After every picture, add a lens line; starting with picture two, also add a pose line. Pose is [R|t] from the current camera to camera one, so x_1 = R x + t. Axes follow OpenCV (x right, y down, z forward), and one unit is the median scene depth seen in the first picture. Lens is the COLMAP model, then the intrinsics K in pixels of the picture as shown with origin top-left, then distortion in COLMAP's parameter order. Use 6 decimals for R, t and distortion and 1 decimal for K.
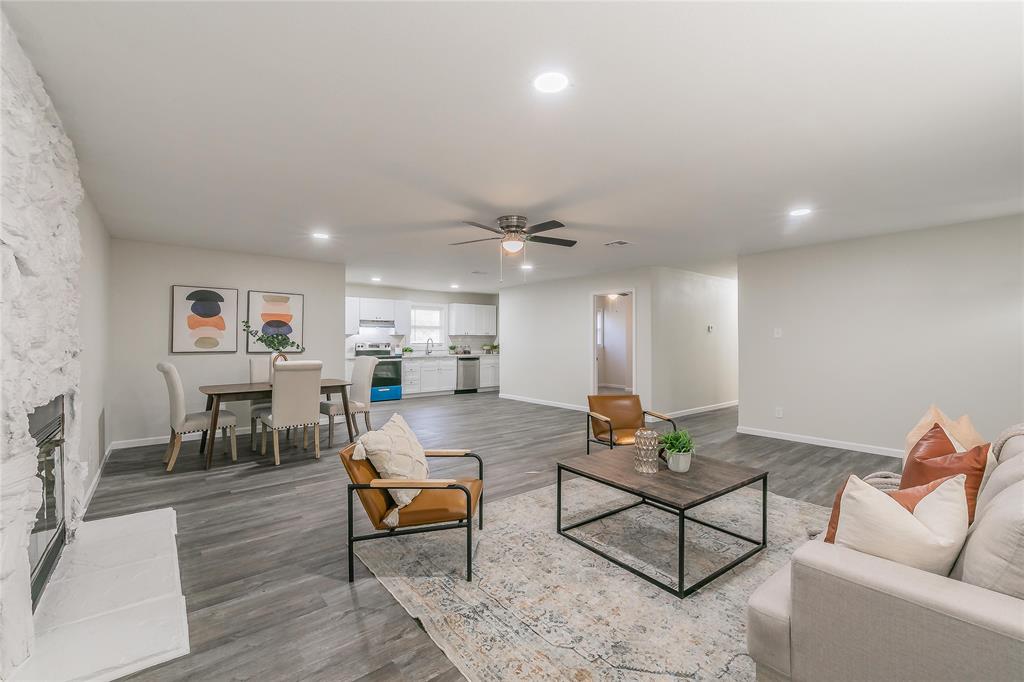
lens RADIAL K [[435.2, 0, 514.2], [0, 435.2, 337.9], [0, 0, 1]] dist [-0.000179, -0.000234]
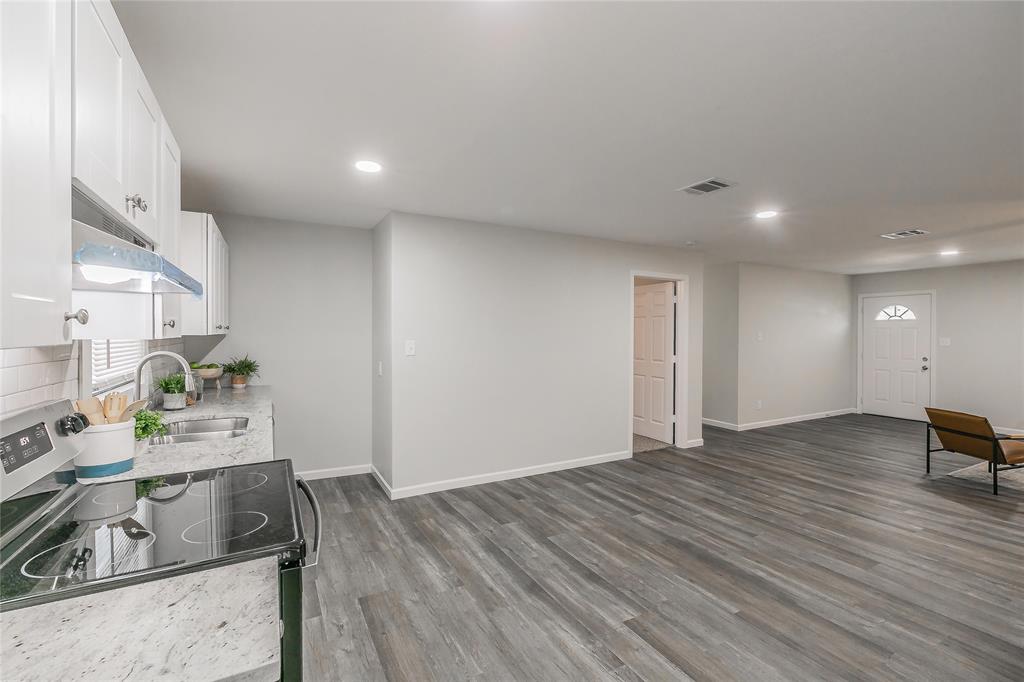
lens RADIAL K [[450.4, 0, 511.1], [0, 450.4, 335.9], [0, 0, 1]] dist [0.000380, -0.000629]
pose [[0.184797, -0.006424, 0.982756, -0.413710], [-0.007098, 0.999944, 0.007871, -0.010272], [-0.982751, -0.008431, 0.184741, 0.862504]]
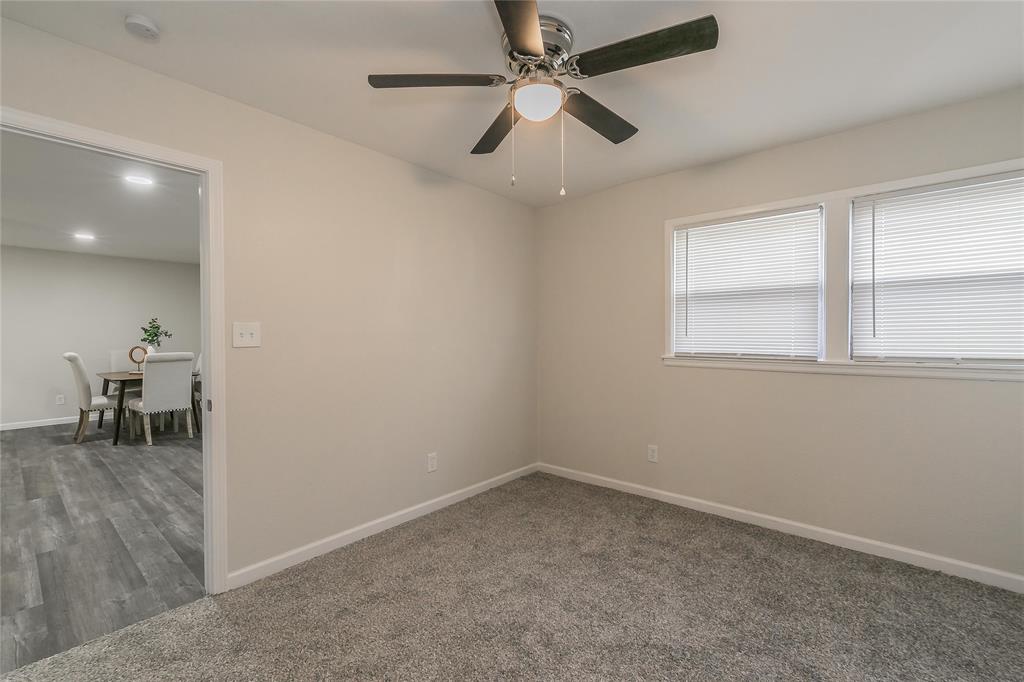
lens RADIAL K [[435.7, 0, 515.5], [0, 435.7, 340.0], [0, 0, 1]] dist [-0.002563, -0.000190]
pose [[0.180004, 0.019396, -0.983475, 0.405007], [0.010153, 0.999716, 0.021574, 0.002820], [0.983614, -0.013869, 0.179756, 0.941760]]
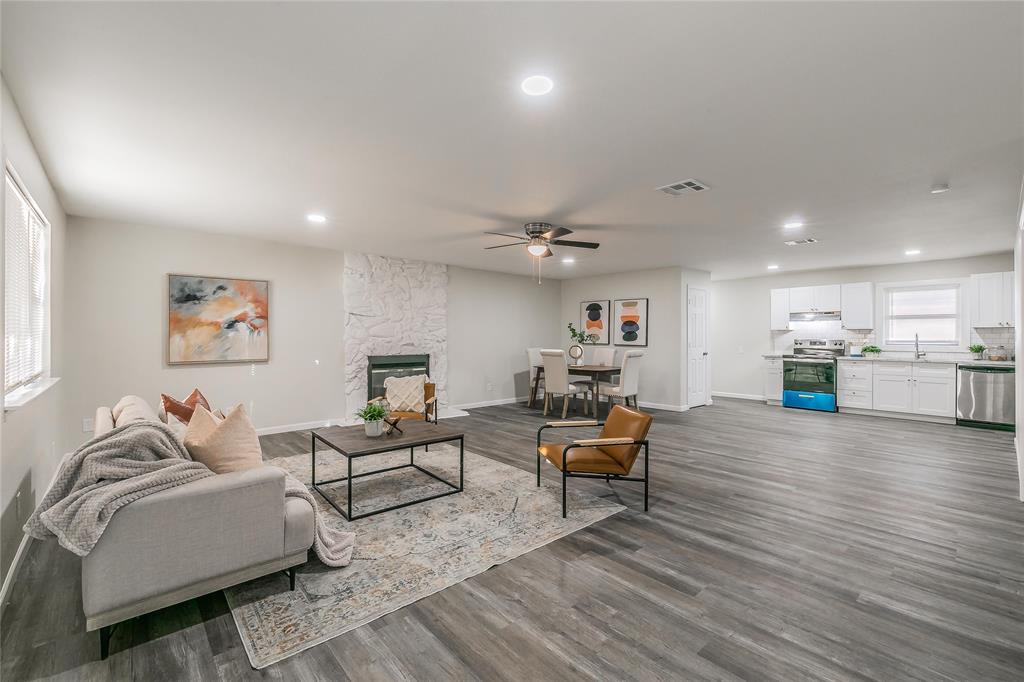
lens RADIAL K [[435.2, 0, 514.2], [0, 435.2, 337.9], [0, 0, 1]] dist [-0.000179, -0.000234]
pose [[0.044073, 0.001518, -0.999027, 0.481338], [0.002973, 0.999994, 0.001651, 0.005237], [0.999024, -0.003043, 0.044068, 0.389193]]
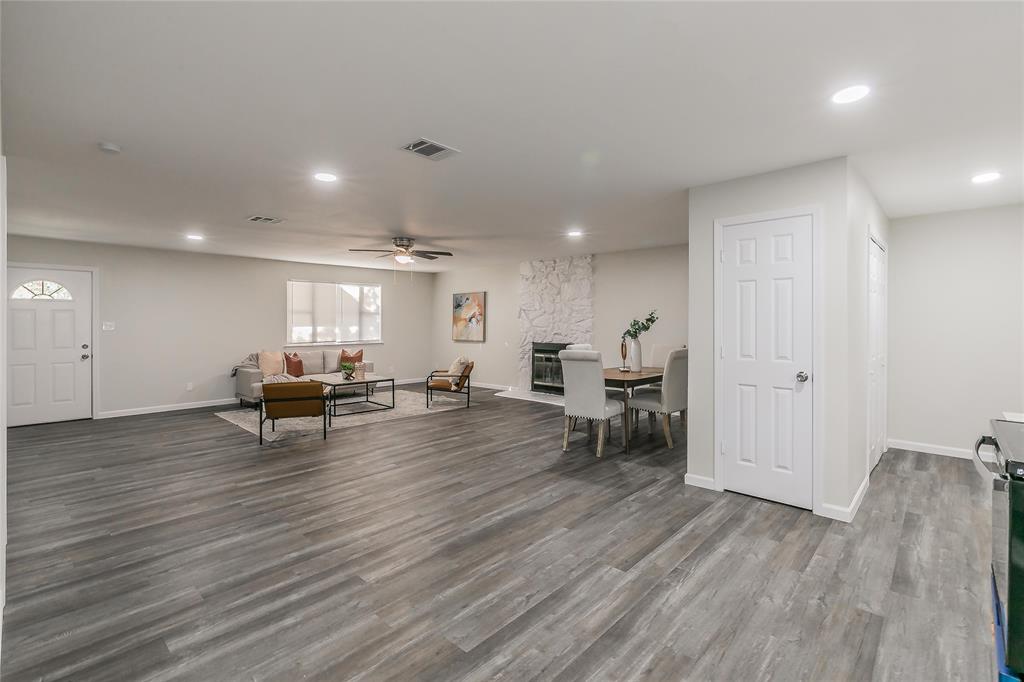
lens RADIAL K [[461.6, 0, 547.3], [0, 461.6, 320.9], [0, 0, 1]] dist [0.000977, -0.000242]
pose [[-0.985141, -0.000275, -0.171748, -0.087788], [0.000665, 0.999985, -0.005416, -0.003022], [0.171747, -0.005450, -0.985126, 1.099292]]
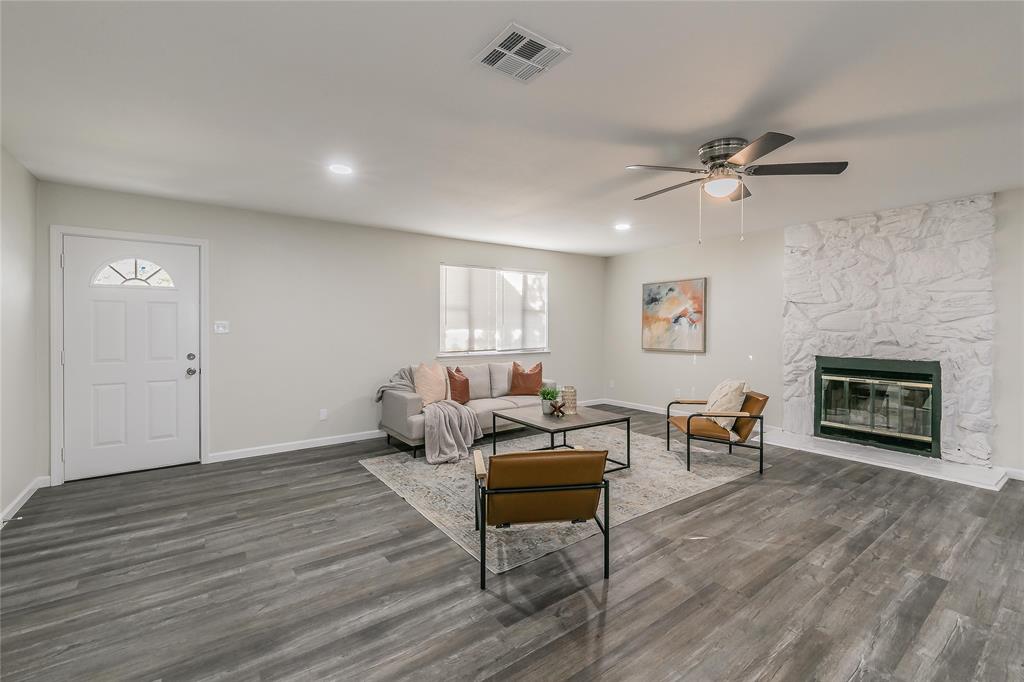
lens RADIAL K [[441.5, 0, 513.8], [0, 441.5, 327.1], [0, 0, 1]] dist [0.002368, 0.000188]
pose [[-0.998914, -0.001437, 0.046561, 0.123136], [-0.001567, 0.999995, -0.002763, 0.001718], [-0.046556, -0.002833, -0.998912, 0.738872]]
